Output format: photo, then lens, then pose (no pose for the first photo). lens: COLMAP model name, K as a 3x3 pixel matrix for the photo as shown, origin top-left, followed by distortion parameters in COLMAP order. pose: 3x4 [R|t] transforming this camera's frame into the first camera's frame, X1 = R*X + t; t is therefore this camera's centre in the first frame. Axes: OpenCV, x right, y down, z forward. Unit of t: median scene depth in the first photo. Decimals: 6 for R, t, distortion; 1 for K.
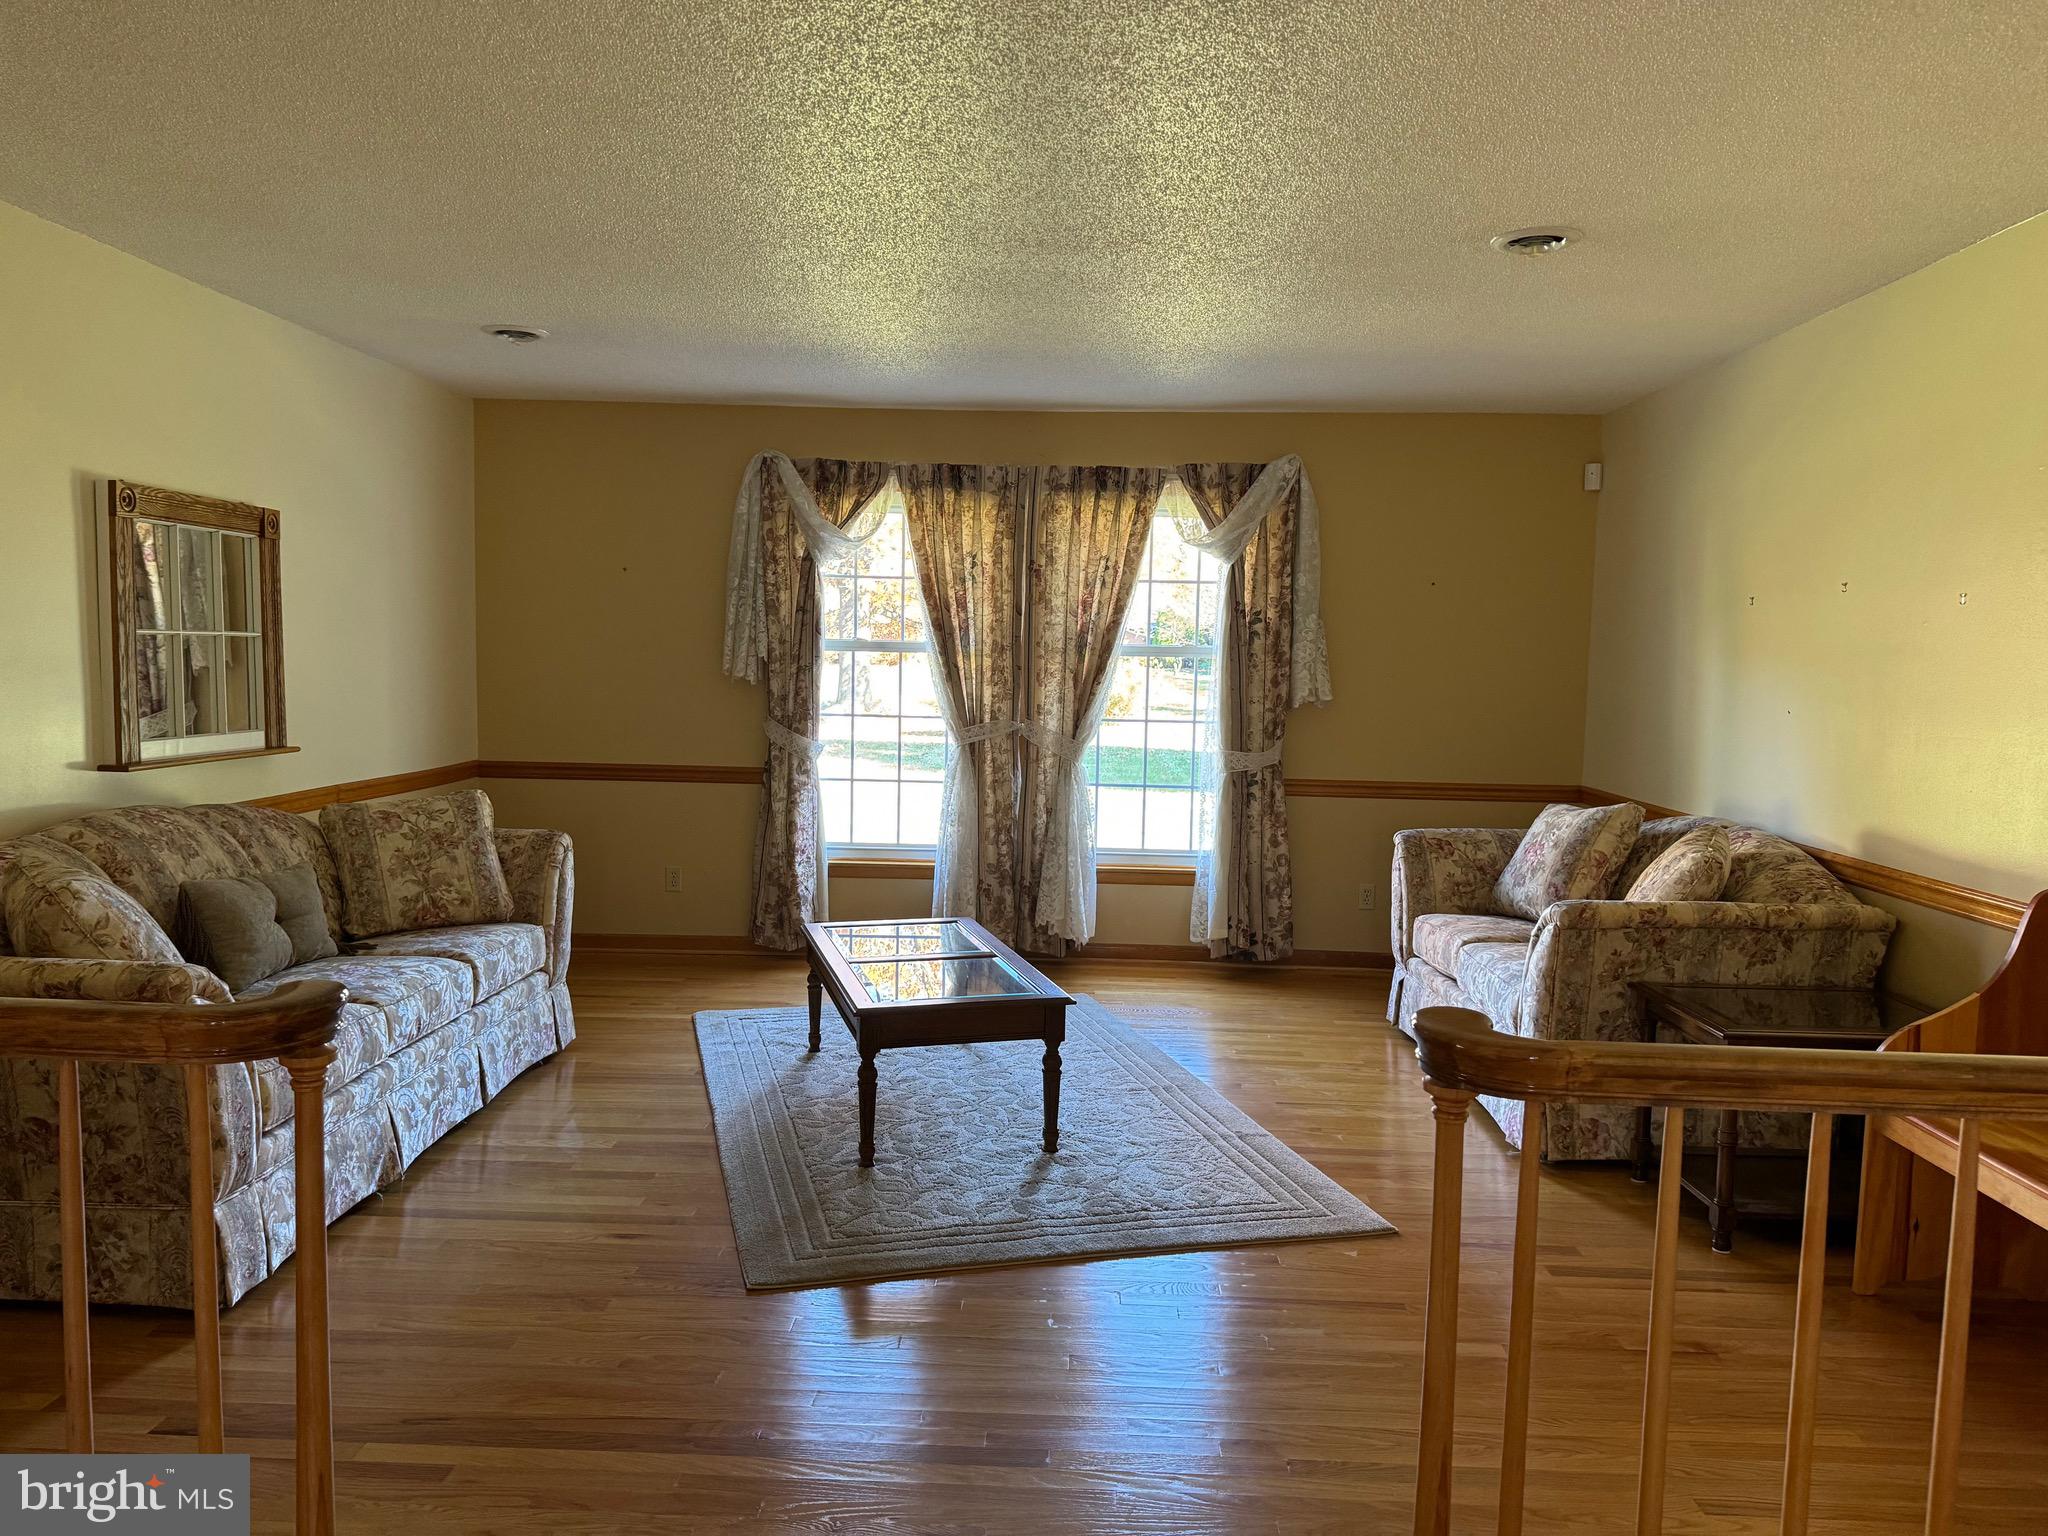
lens RADIAL K [[1451.4, 0, 1021.9], [0, 1451.4, 784.9], [0, 0, 1]] dist [0.098930, -0.128628]
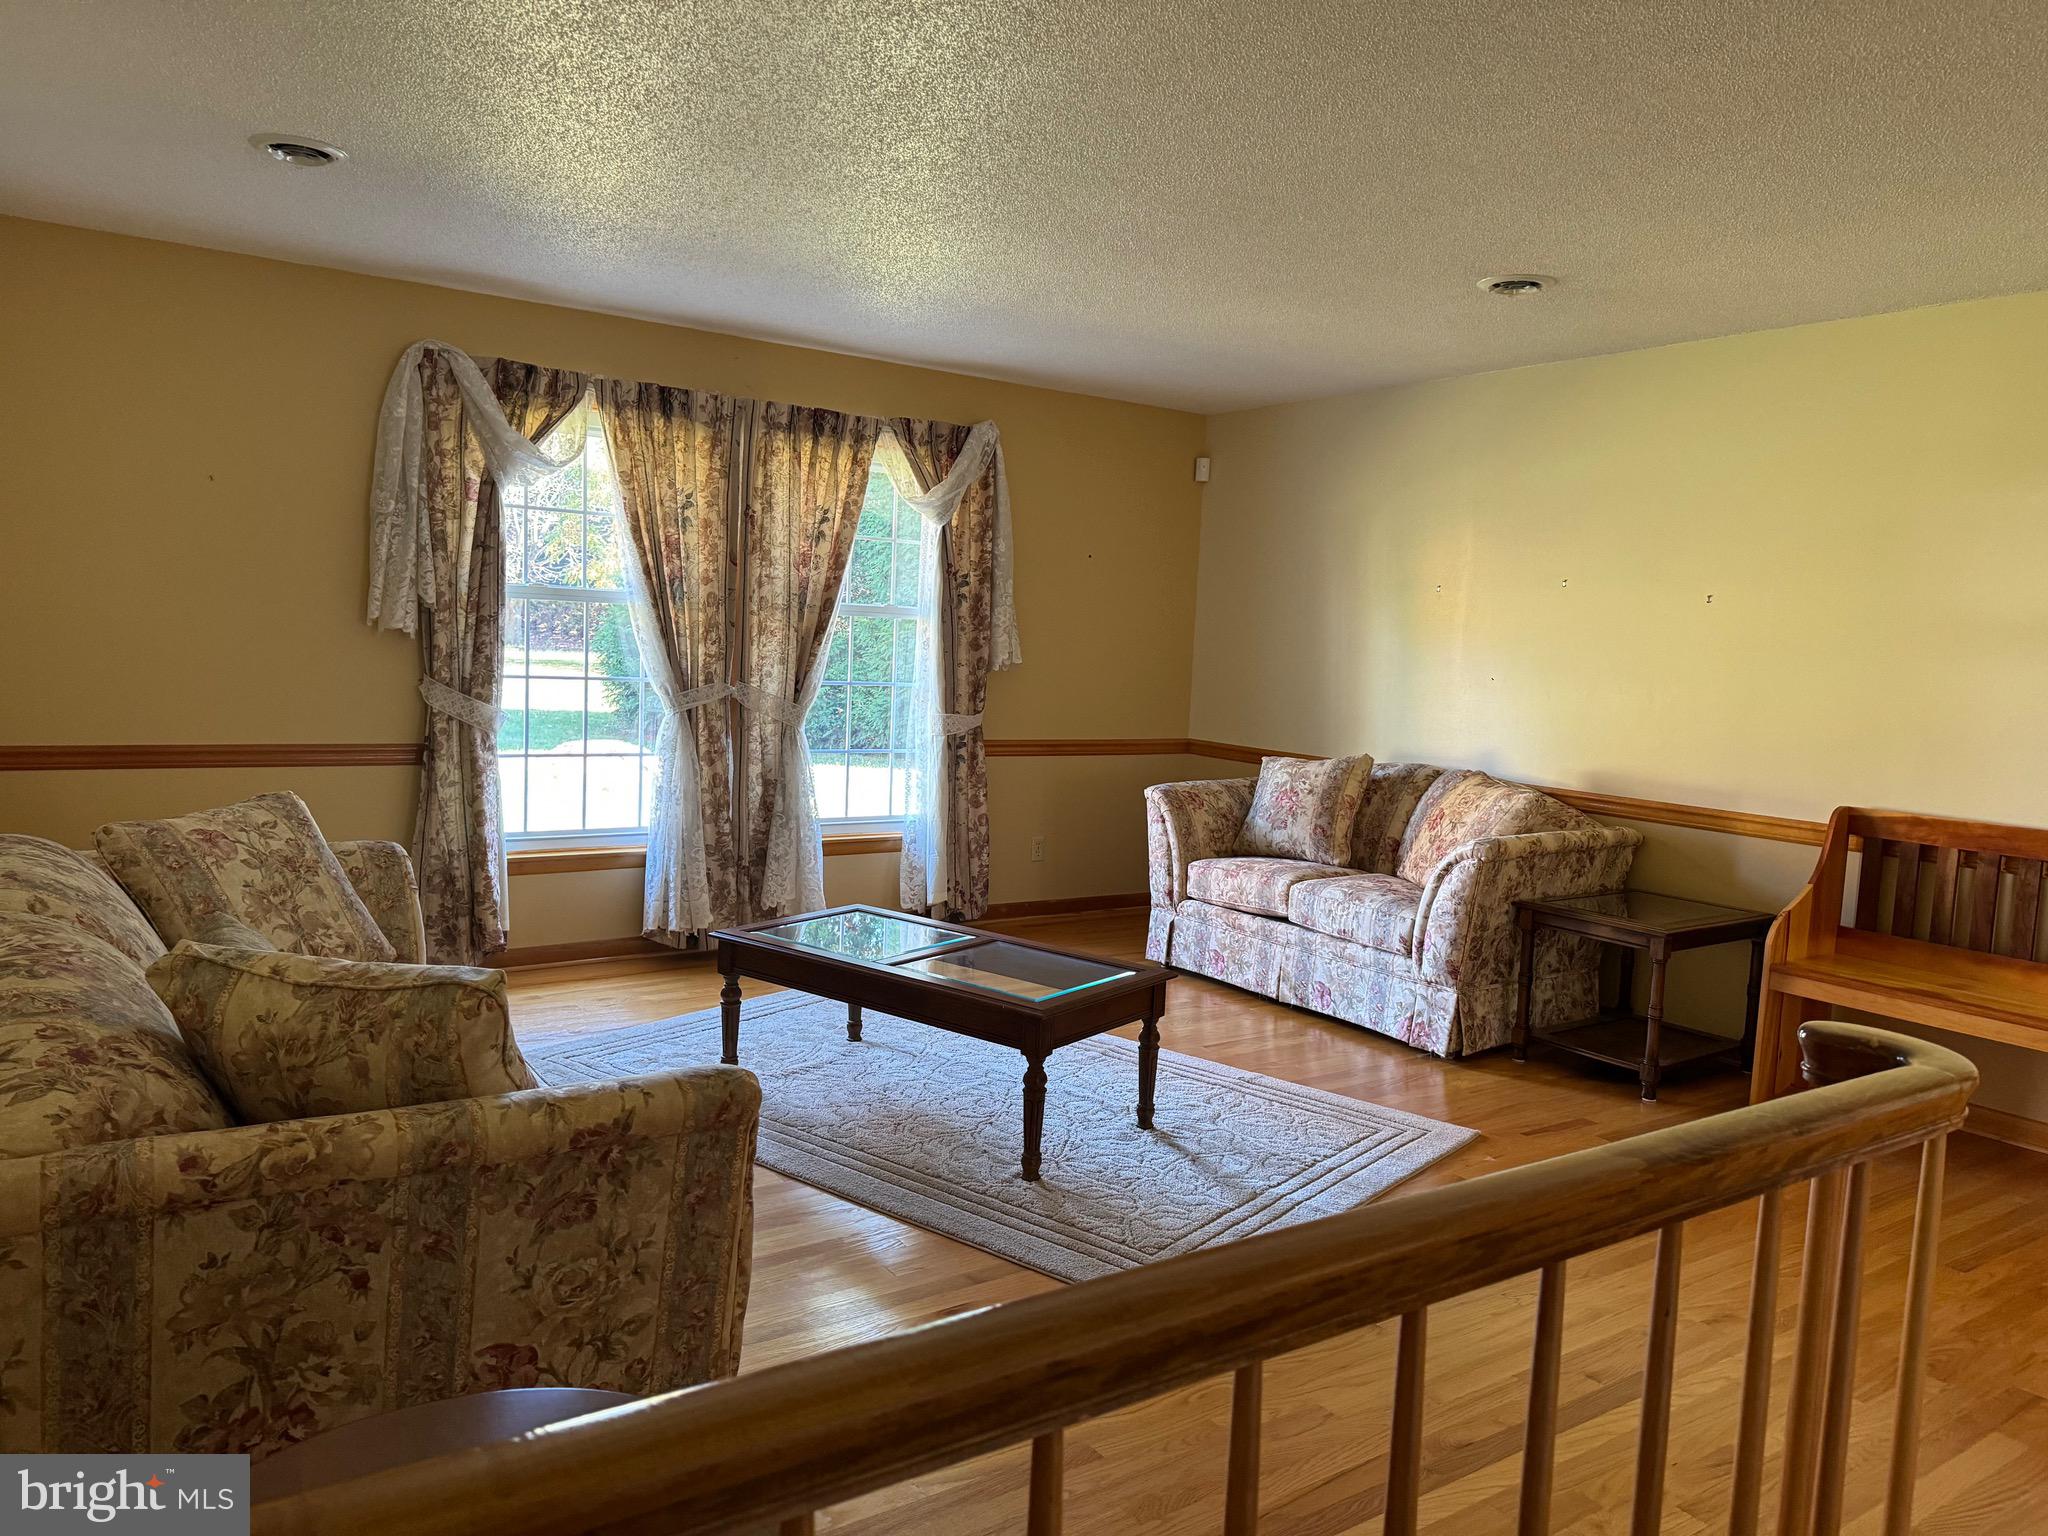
lens RADIAL K [[1429.1, 0, 1098.4], [0, 1429.1, 770.0], [0, 0, 1]] dist [0.170589, -0.350263]
pose [[0.794664, -0.040662, 0.605686, -0.371057], [0.024413, 0.999088, 0.035044, -0.016744], [-0.606559, -0.013061, 0.794931, 0.155901]]
